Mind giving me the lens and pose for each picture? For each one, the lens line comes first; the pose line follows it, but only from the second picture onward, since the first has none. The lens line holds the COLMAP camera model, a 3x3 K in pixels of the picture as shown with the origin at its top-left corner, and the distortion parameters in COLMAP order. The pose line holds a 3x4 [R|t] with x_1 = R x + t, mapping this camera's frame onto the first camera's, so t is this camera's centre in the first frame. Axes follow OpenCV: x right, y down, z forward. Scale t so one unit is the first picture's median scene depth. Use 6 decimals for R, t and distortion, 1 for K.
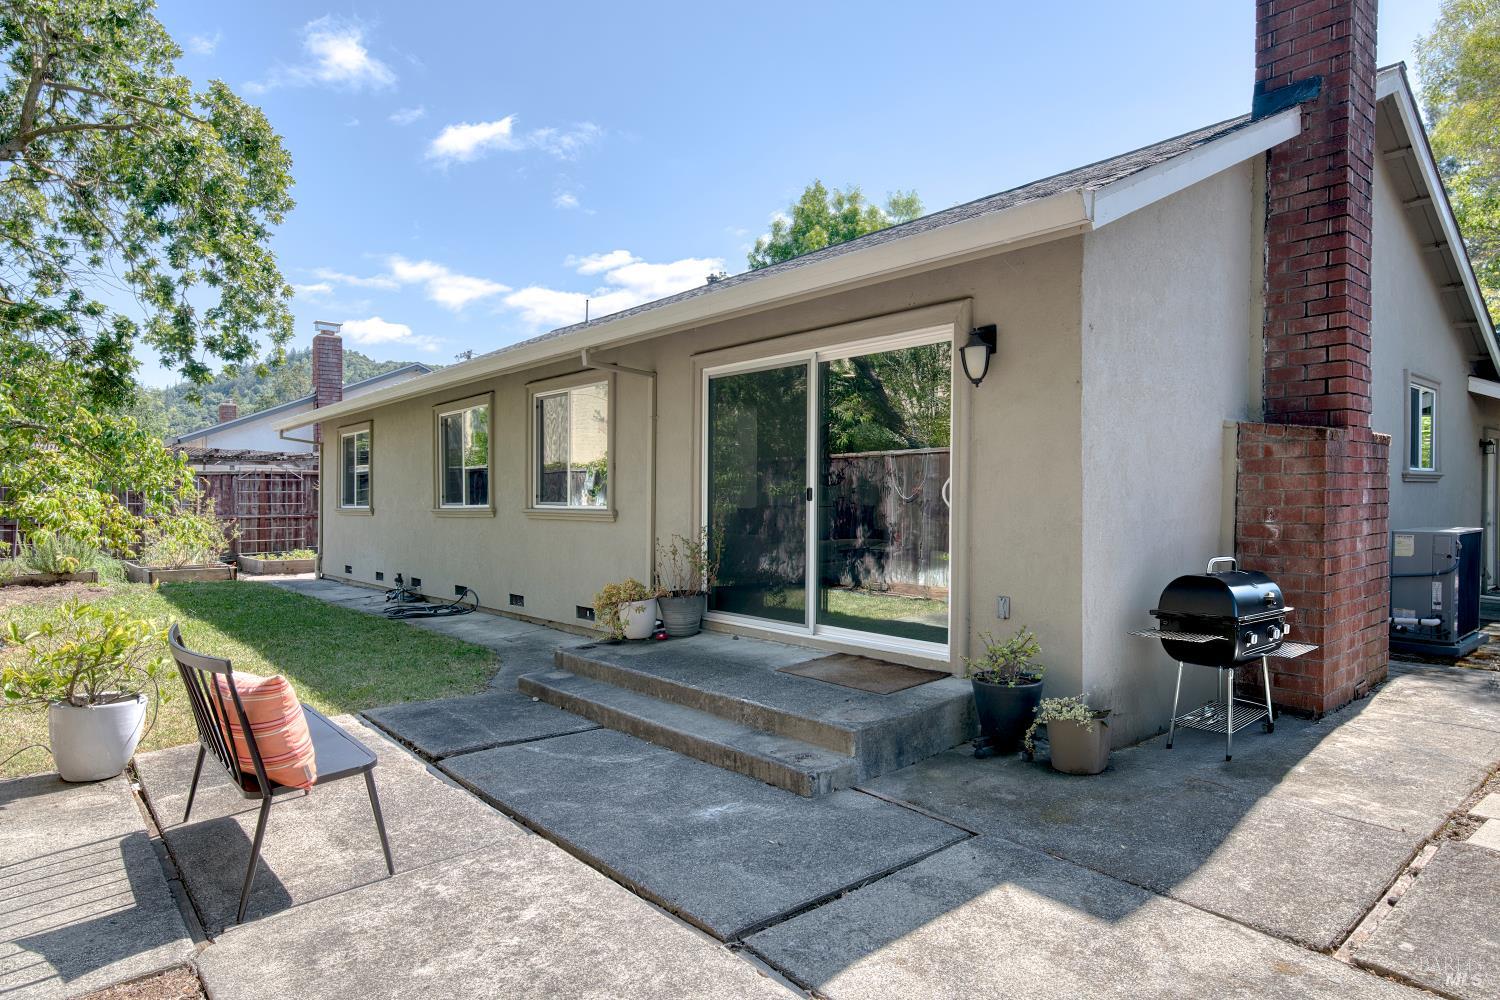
lens RADIAL K [[879.3, 0, 752.4], [0, 879.3, 498.6], [0, 0, 1]] dist [-0.005750, -0.001173]
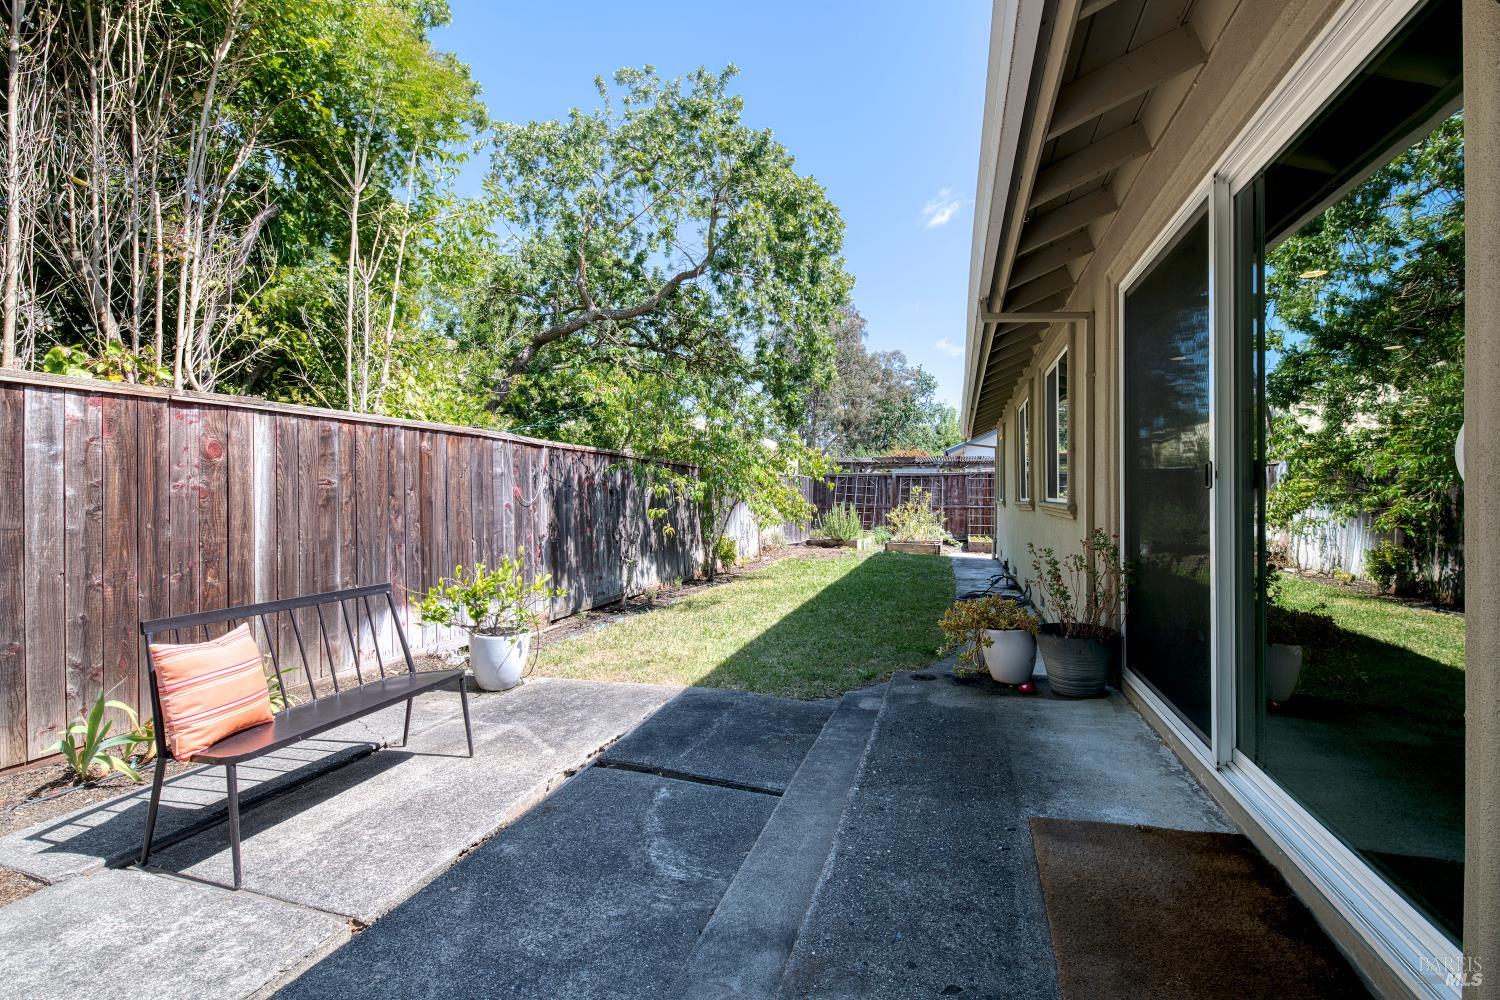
lens RADIAL K [[653.6, 0, 754.4], [0, 653.6, 493.6], [0, 0, 1]] dist [-0.013322, -0.002686]
pose [[0.529771, 0.007968, -0.848103, 0.352116], [-0.011918, 0.999927, 0.001949, 0.011479], [0.848057, 0.009075, 0.529827, 0.896058]]
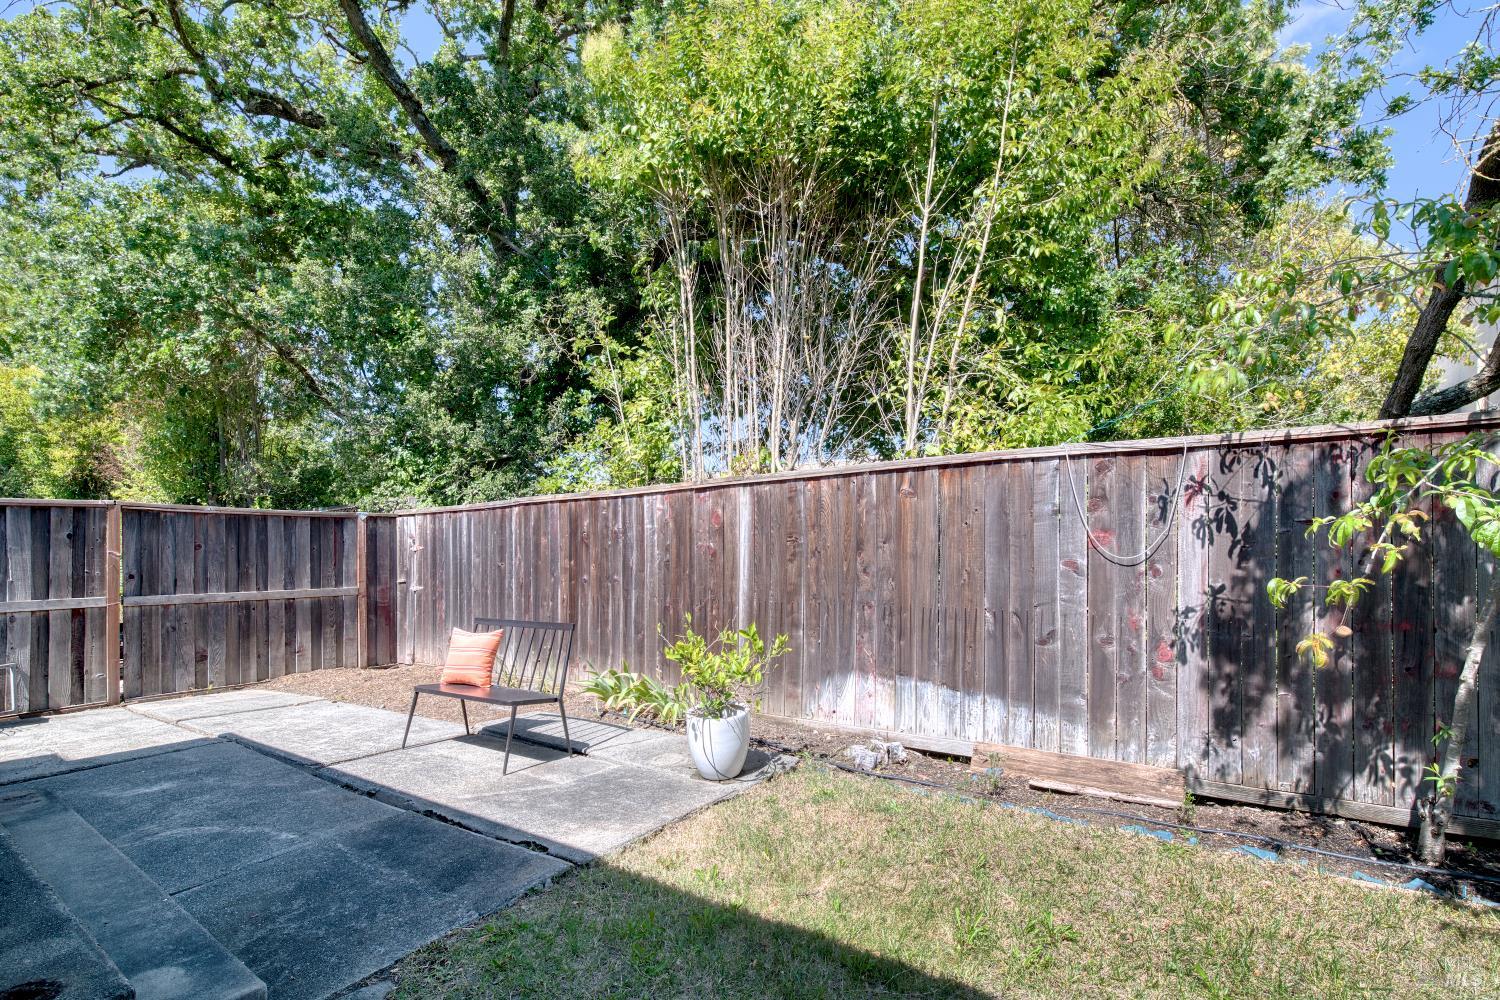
lens RADIAL K [[653.6, 0, 759.6], [0, 653.6, 552.5], [0, 0, 1]] dist [-0.013322, -0.002686]
pose [[-0.960605, 0.028335, -0.276470, -0.626941], [0.025371, 0.999576, 0.014293, 0.009588], [0.276758, 0.006715, -0.960916, 2.067073]]
